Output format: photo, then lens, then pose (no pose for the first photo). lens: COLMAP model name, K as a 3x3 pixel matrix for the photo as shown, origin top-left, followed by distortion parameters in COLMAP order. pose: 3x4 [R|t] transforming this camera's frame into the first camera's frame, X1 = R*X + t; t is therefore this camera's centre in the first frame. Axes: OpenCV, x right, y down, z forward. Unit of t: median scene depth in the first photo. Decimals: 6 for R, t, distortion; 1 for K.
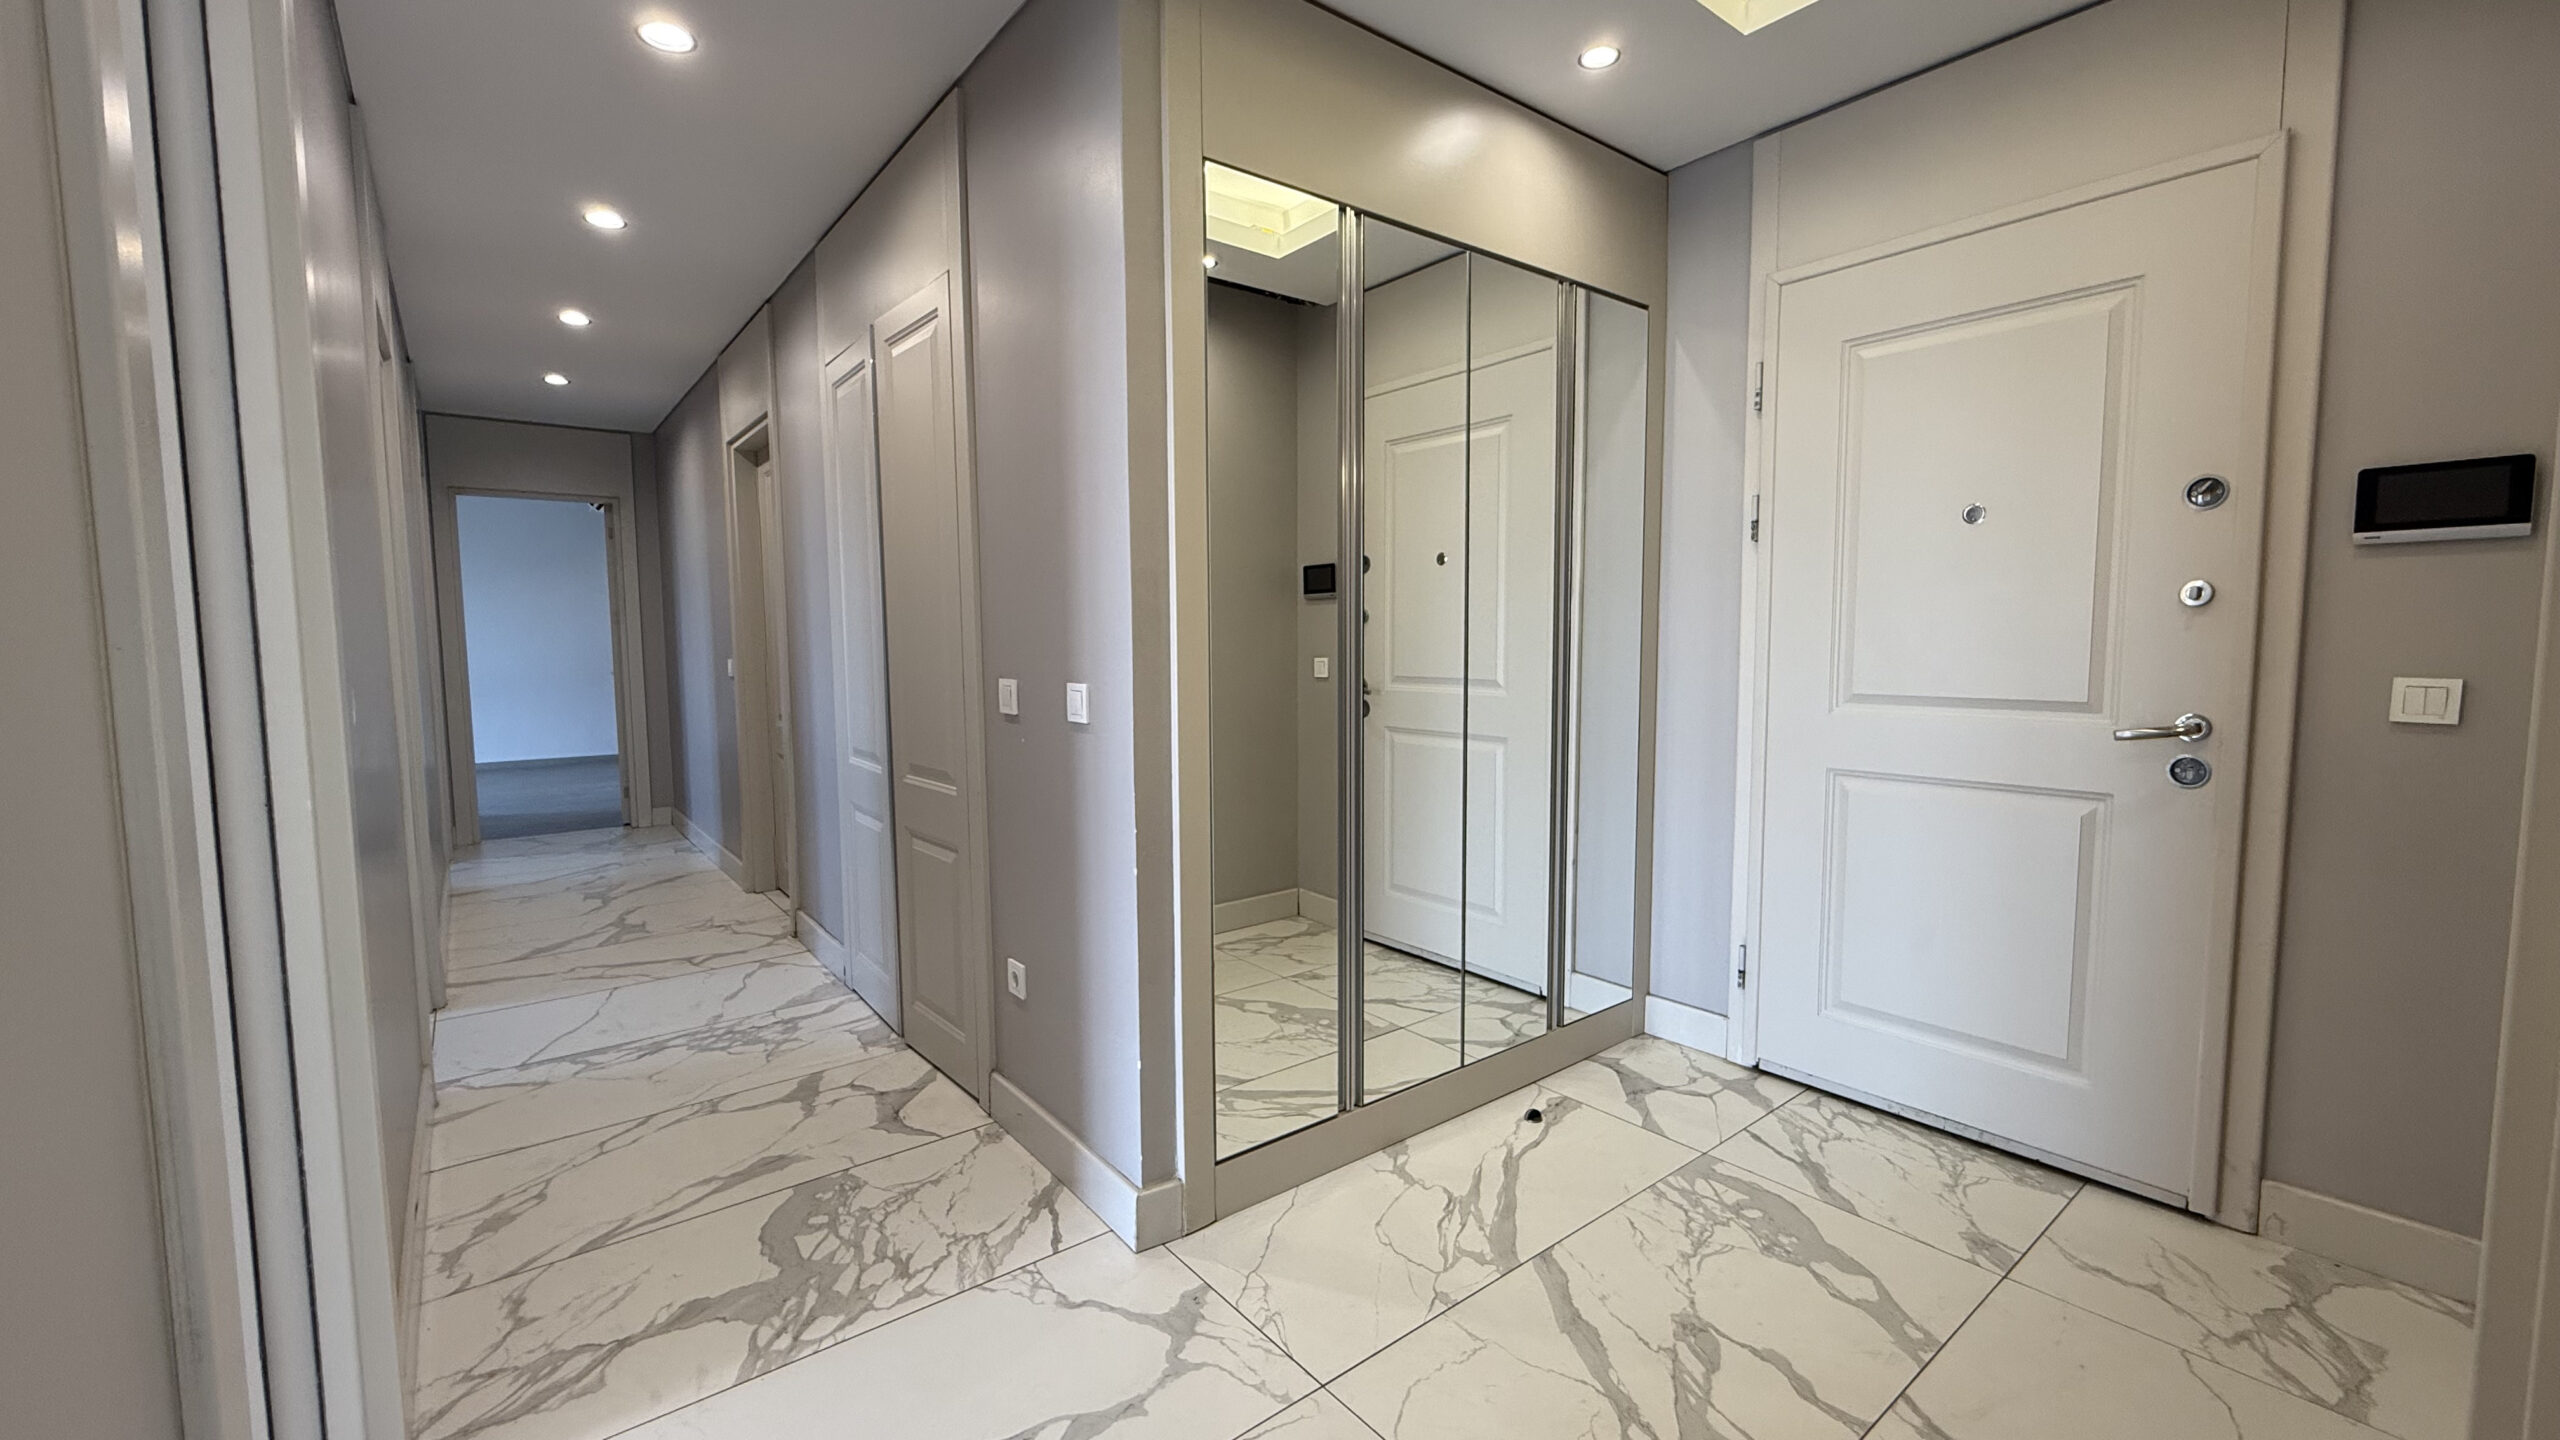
lens RADIAL K [[1018.7, 0, 1270.4], [0, 1018.7, 719.7], [0, 0, 1]] dist [-0.000037, 0.000095]
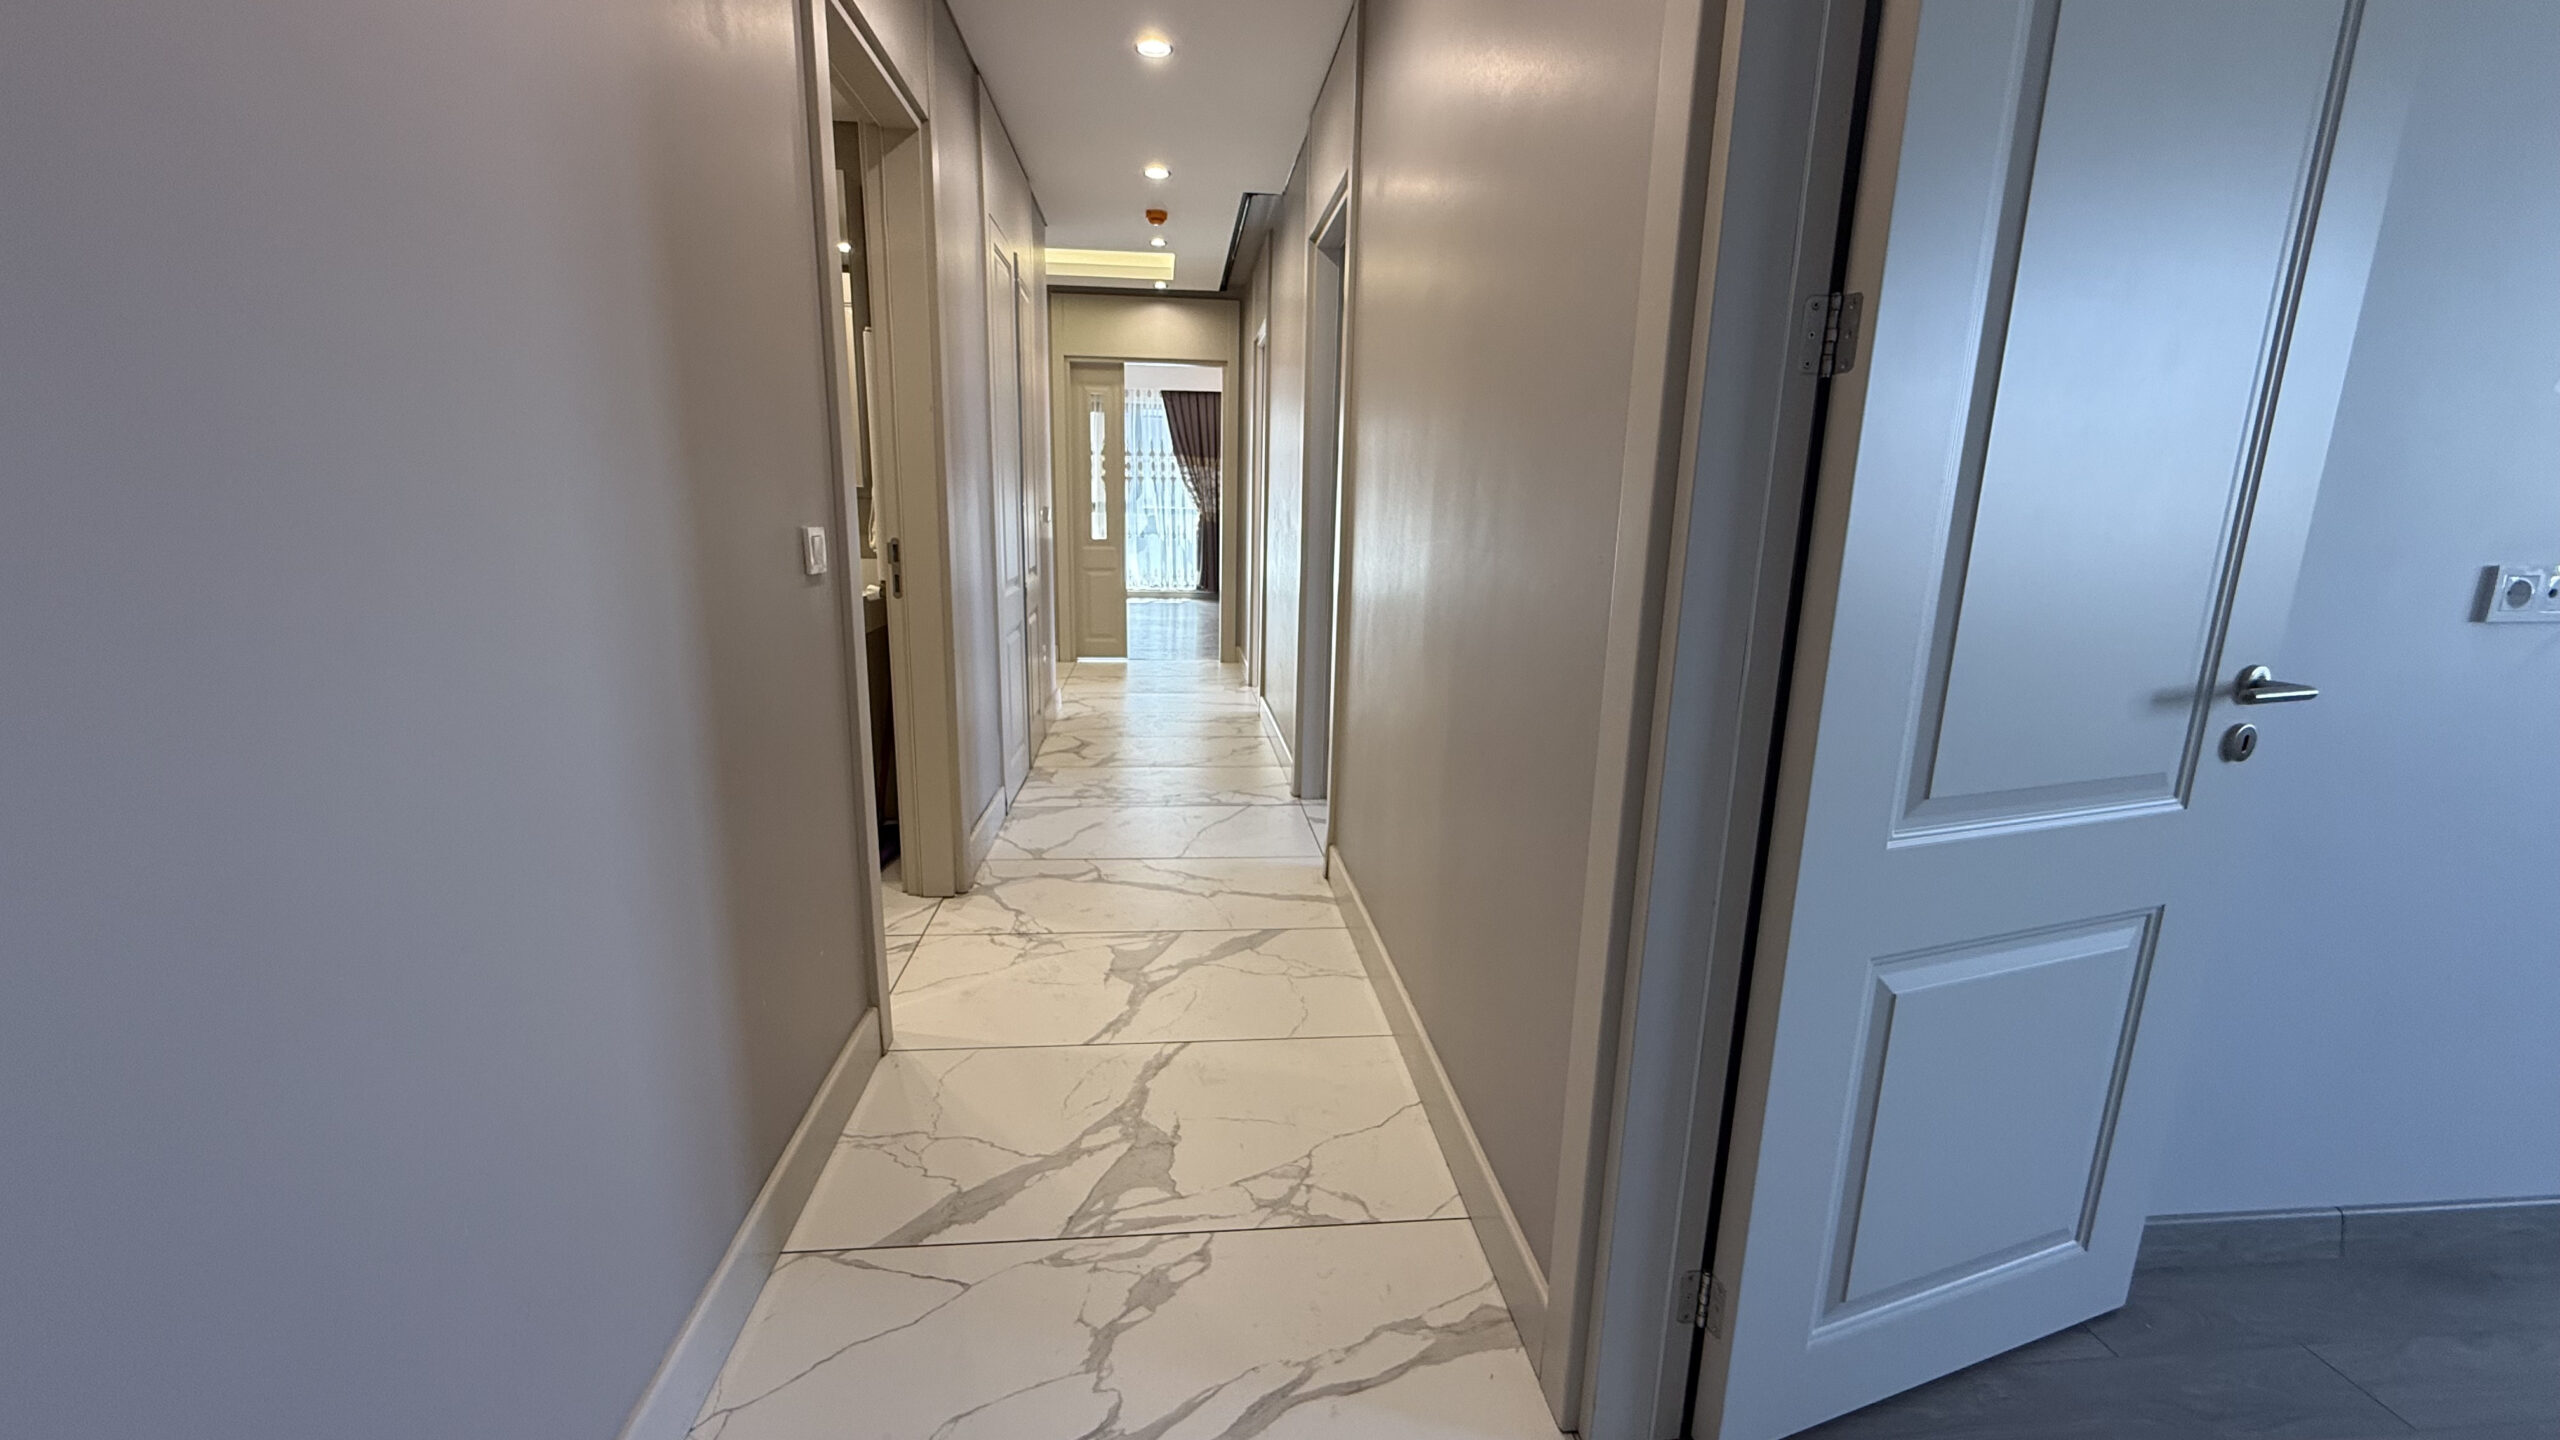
lens RADIAL K [[1018.7, 0, 1270.4], [0, 1018.7, 719.7], [0, 0, 1]] dist [-0.000037, 0.000095]
pose [[-0.843248, -0.124819, 0.522832, -1.437140], [0.029385, 0.960506, 0.276703, -0.147660], [-0.536721, 0.248693, -0.806277, 2.029359]]
